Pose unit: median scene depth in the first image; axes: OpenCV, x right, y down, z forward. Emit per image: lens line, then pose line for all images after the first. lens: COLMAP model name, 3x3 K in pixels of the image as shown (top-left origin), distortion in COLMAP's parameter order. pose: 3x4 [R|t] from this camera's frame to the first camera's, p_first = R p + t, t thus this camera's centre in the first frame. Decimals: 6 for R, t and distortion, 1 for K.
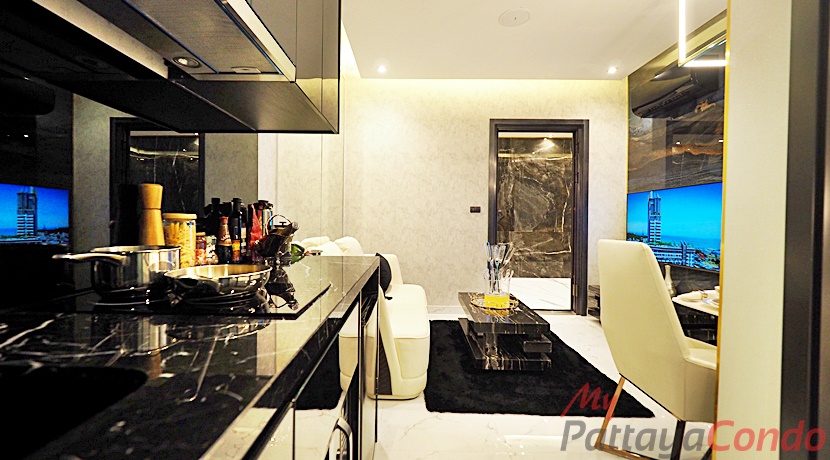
lens RADIAL K [[345.3, 0, 401.1], [0, 345.3, 225.4], [0, 0, 1]] dist [0.017580, -0.016979]
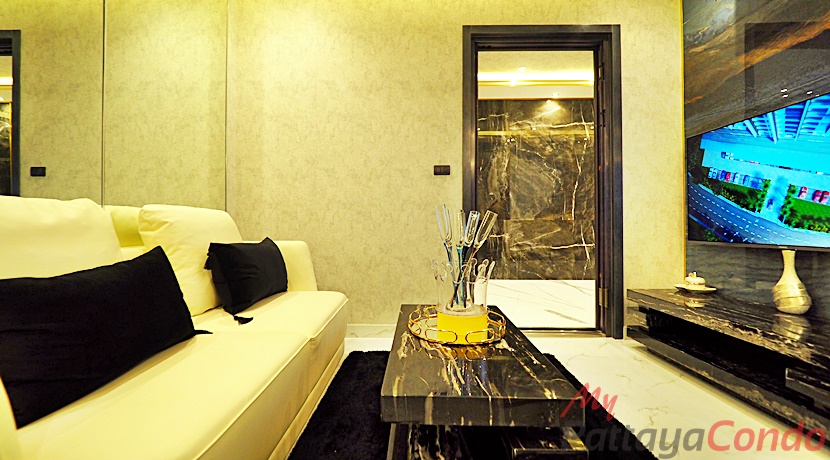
lens RADIAL K [[345.3, 0, 401.1], [0, 345.3, 225.4], [0, 0, 1]] dist [0.017580, -0.016979]
pose [[0.999929, -0.010798, -0.004944, 0.142660], [0.010730, 0.999848, -0.013706, 0.062325], [0.005091, 0.013652, 0.999894, 0.372876]]
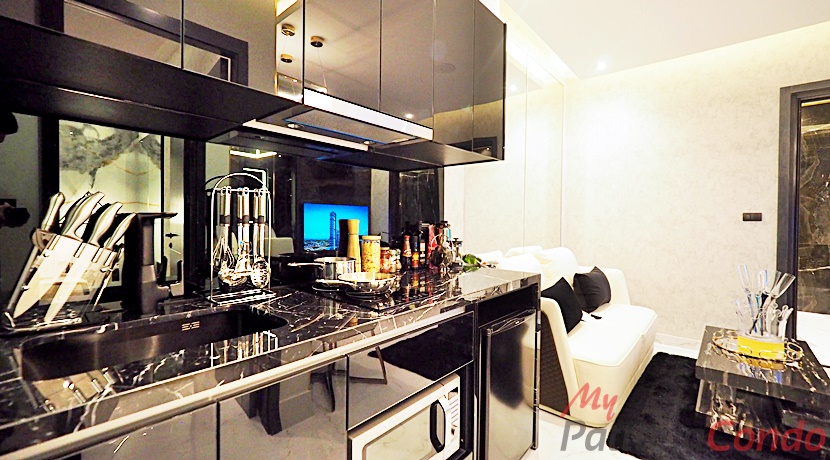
lens RADIAL K [[350.3, 0, 414.0], [0, 350.3, 224.9], [0, 0, 1]] dist [-0.000628, 0.000276]
pose [[0.771378, 0.001777, -0.636374, 0.134871], [-0.006919, 0.999960, -0.005596, -0.019835], [0.636339, 0.008720, 0.771360, -0.022467]]
